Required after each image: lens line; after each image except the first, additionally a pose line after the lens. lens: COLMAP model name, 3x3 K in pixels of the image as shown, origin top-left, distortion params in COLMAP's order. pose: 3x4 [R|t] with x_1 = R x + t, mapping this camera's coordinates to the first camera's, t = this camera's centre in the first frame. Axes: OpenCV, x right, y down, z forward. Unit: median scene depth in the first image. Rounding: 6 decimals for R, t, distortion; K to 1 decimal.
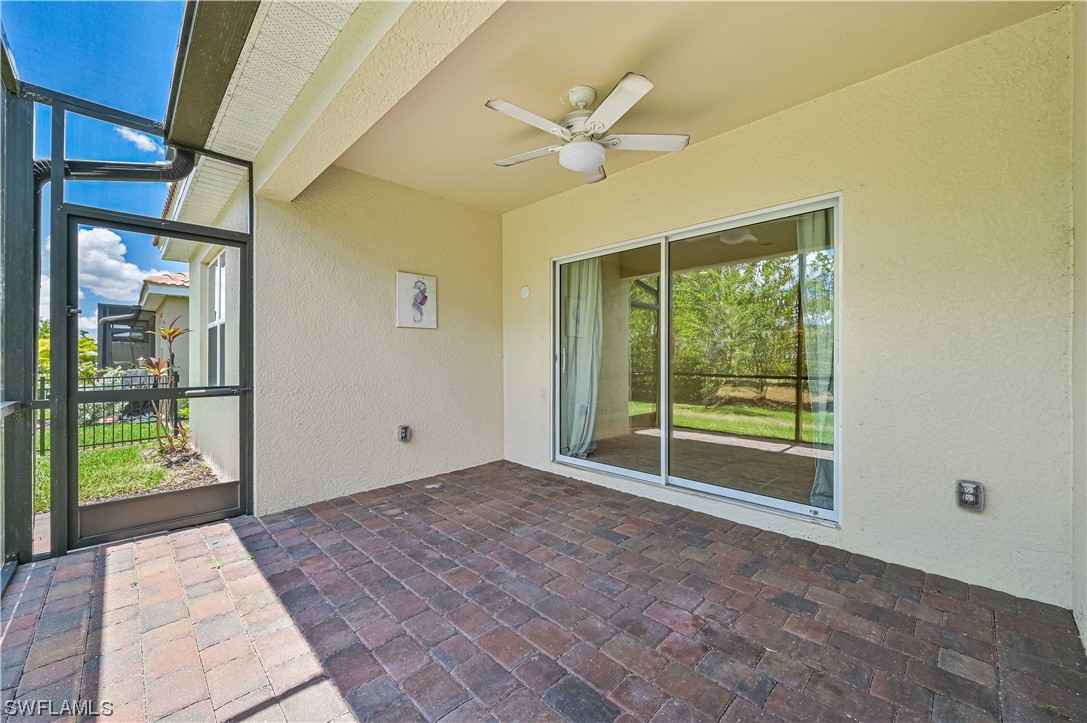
lens RADIAL K [[429.8, 0, 546.6], [0, 429.8, 360.2], [0, 0, 1]] dist [0.000790, -0.000337]
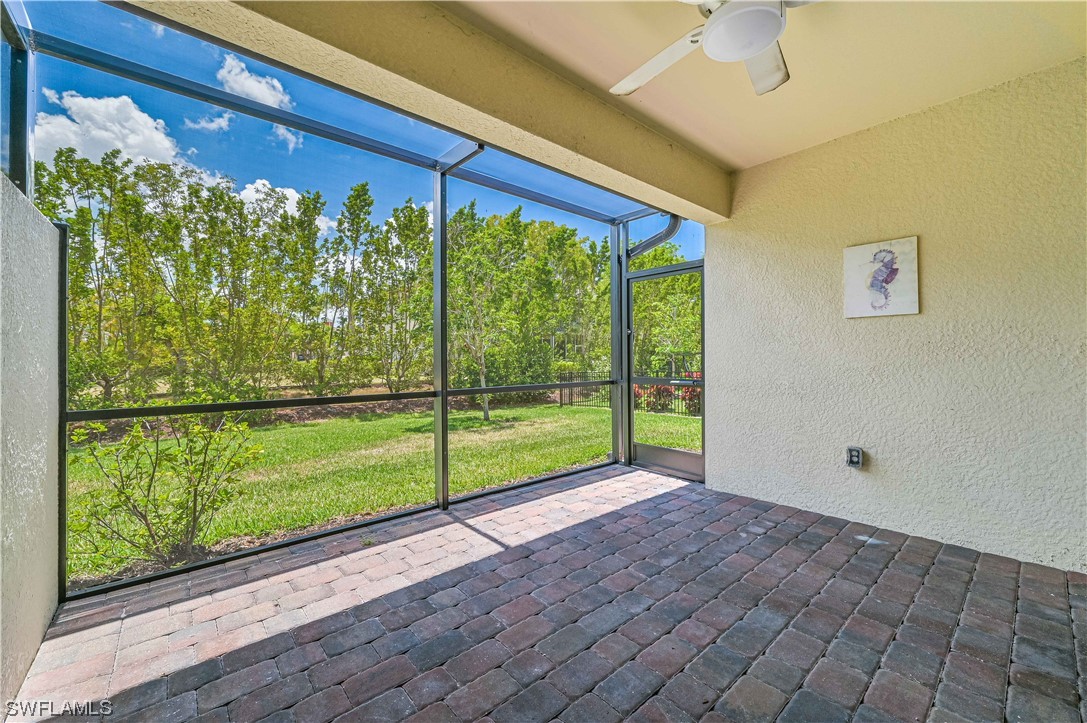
lens RADIAL K [[429.8, 0, 546.9], [0, 429.8, 355.3], [0, 0, 1]] dist [0.000790, -0.000337]
pose [[-0.068464, -0.001423, -0.997653, 0.529429], [-0.000057, 0.999999, -0.001422, -0.010723], [0.997654, -0.000040, -0.068464, 0.576870]]
